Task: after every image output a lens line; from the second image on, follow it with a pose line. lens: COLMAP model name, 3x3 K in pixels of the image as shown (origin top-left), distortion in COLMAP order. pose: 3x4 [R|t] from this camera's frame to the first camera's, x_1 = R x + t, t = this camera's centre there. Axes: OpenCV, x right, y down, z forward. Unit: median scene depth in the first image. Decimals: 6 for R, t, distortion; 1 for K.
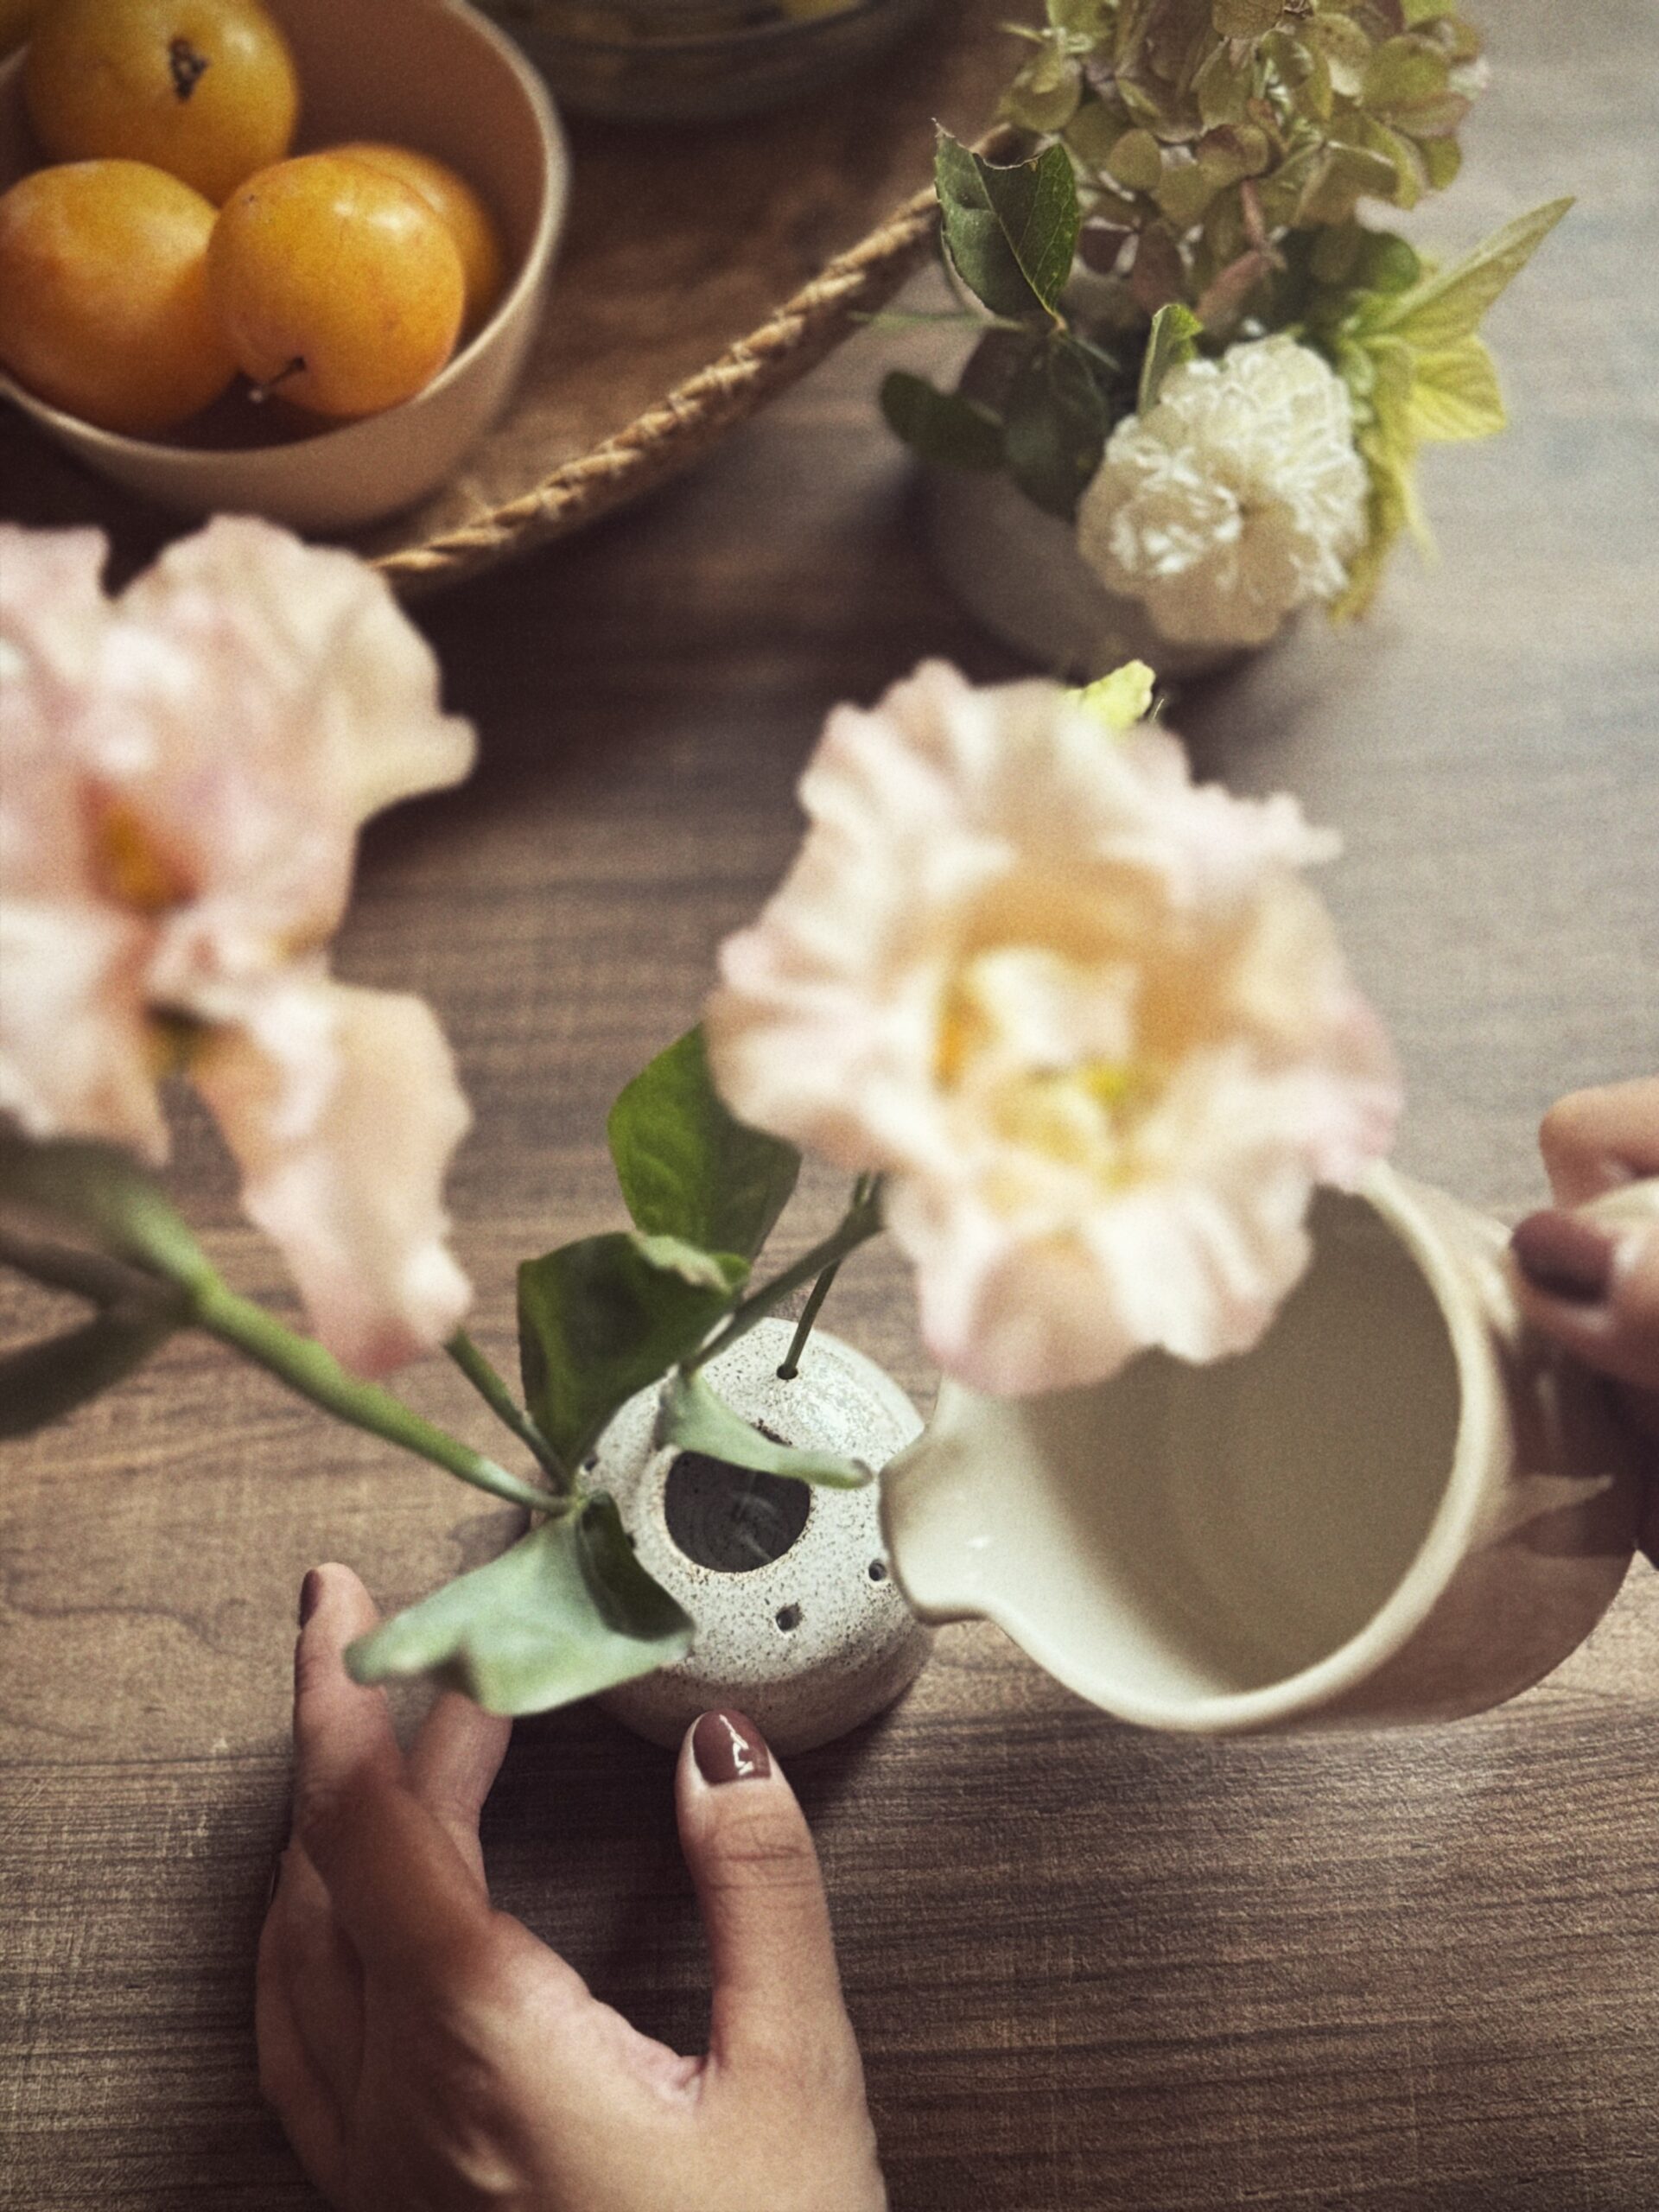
lens RADIAL K [[2536.4, 0, 816.6], [0, 2536.4, 1116.5], [0, 0, 1]] dist [0.151986, -0.473703]
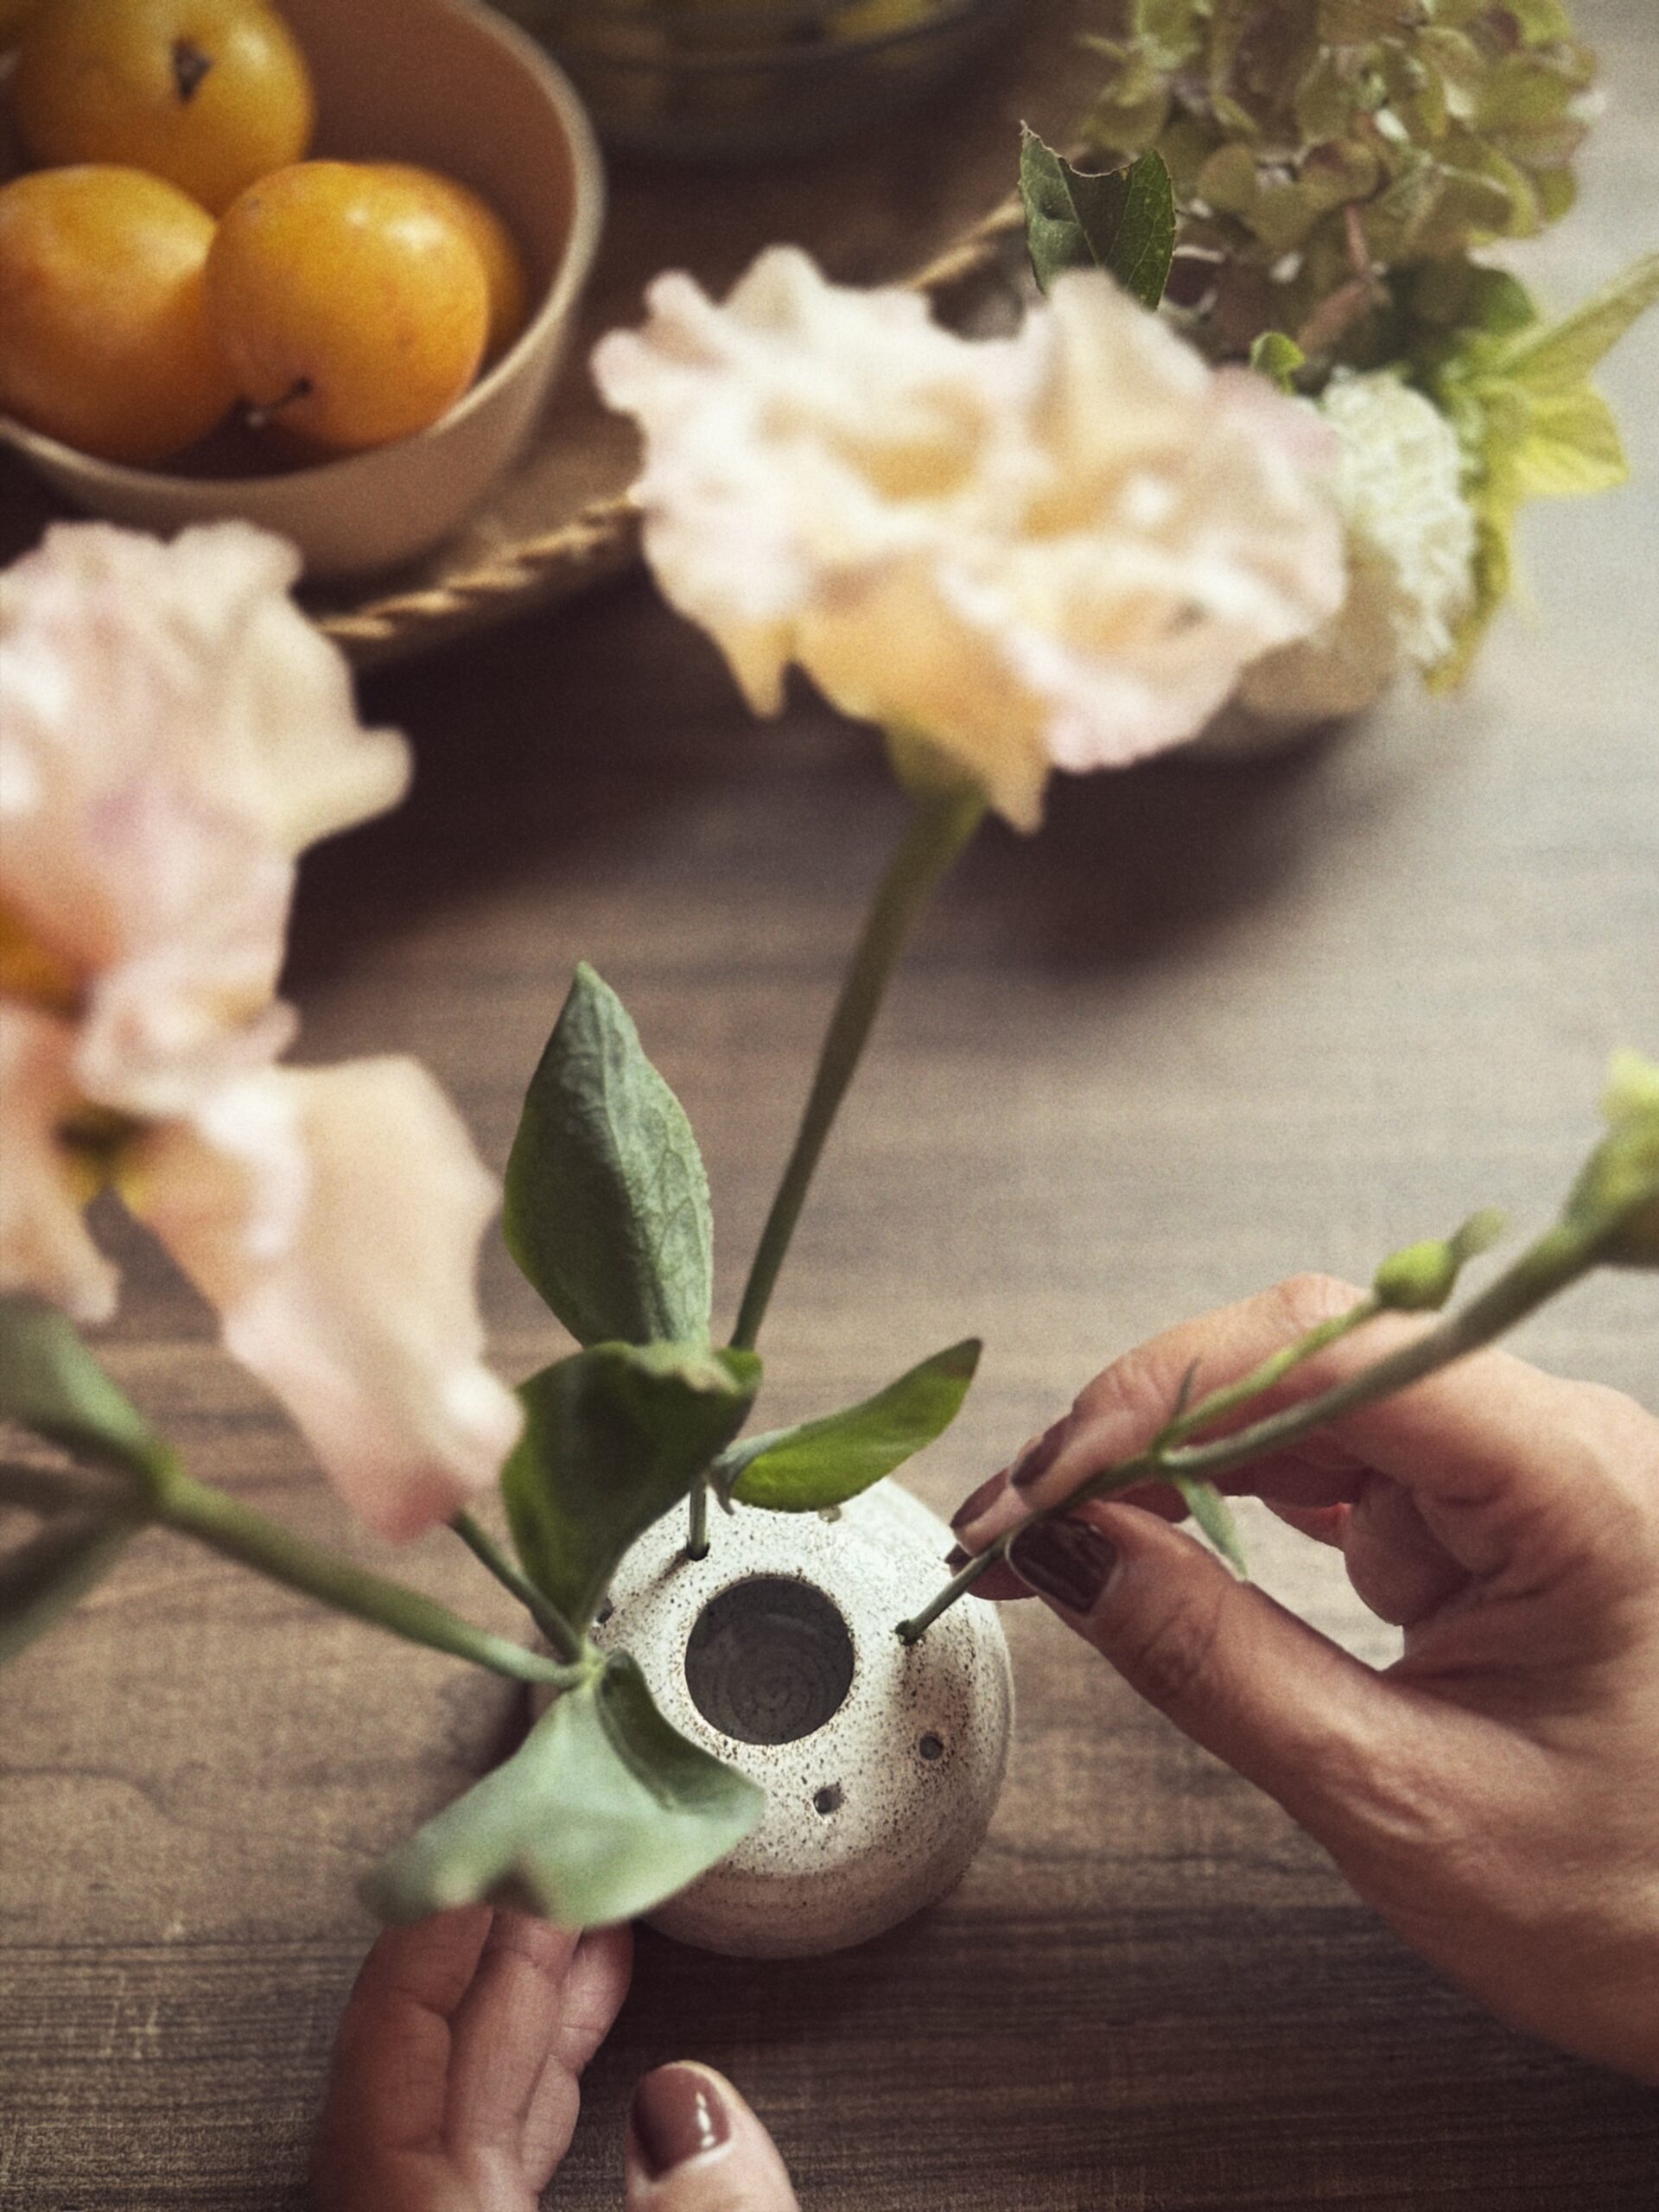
lens RADIAL K [[2536.4, 0, 816.6], [0, 2536.4, 1116.5], [0, 0, 1]] dist [0.151986, -0.473703]
pose [[0.999866, 0.015841, 0.004236, -0.020458], [-0.015611, 0.998644, -0.049673, 0.006577], [-0.005017, 0.049600, 0.998757, 0.106372]]
